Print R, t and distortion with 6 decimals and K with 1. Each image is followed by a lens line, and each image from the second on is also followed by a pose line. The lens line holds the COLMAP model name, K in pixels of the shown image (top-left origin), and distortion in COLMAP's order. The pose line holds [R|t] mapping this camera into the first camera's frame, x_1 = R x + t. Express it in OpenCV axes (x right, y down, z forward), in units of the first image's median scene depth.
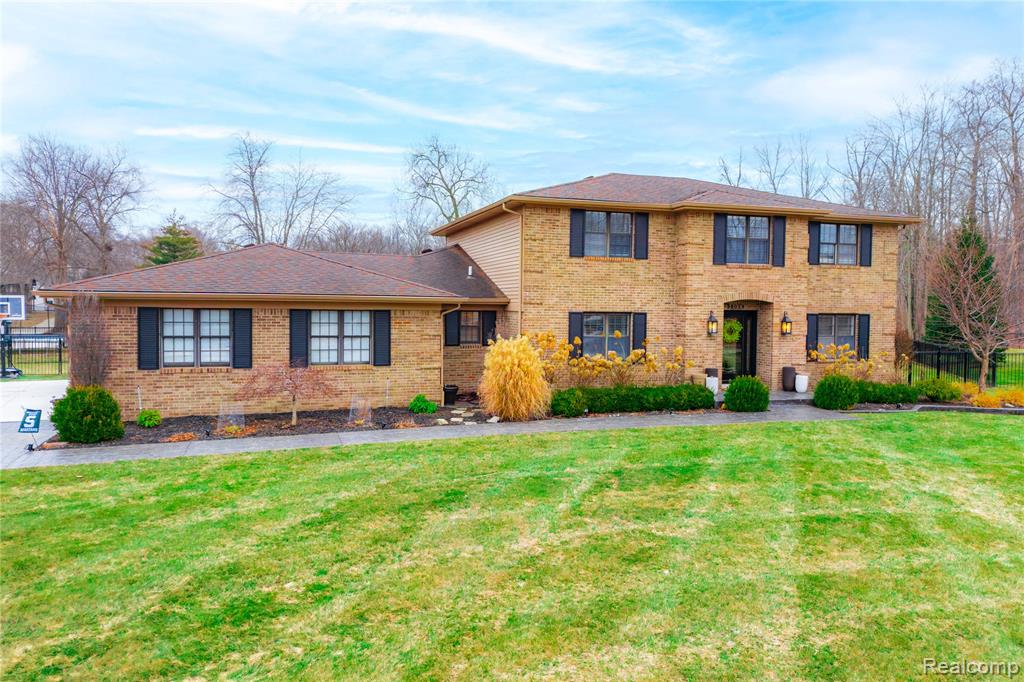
lens RADIAL K [[736.0, 0, 541.5], [0, 736.0, 334.9], [0, 0, 1]] dist [0.116367, -0.142182]
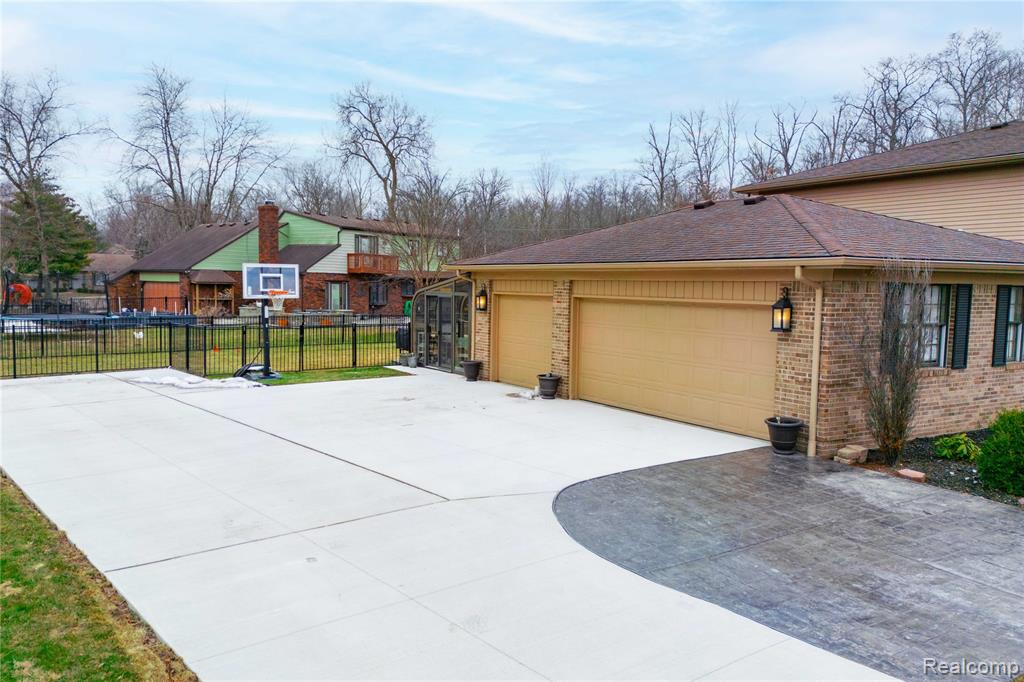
lens RADIAL K [[754.0, 0, 485.4], [0, 754.0, 345.2], [0, 0, 1]] dist [0.130919, -0.165449]
pose [[0.980824, -0.013424, 0.194435, -0.841838], [0.003865, 0.998769, 0.049457, -0.013571], [-0.194860, -0.047757, 0.979668, 0.321669]]
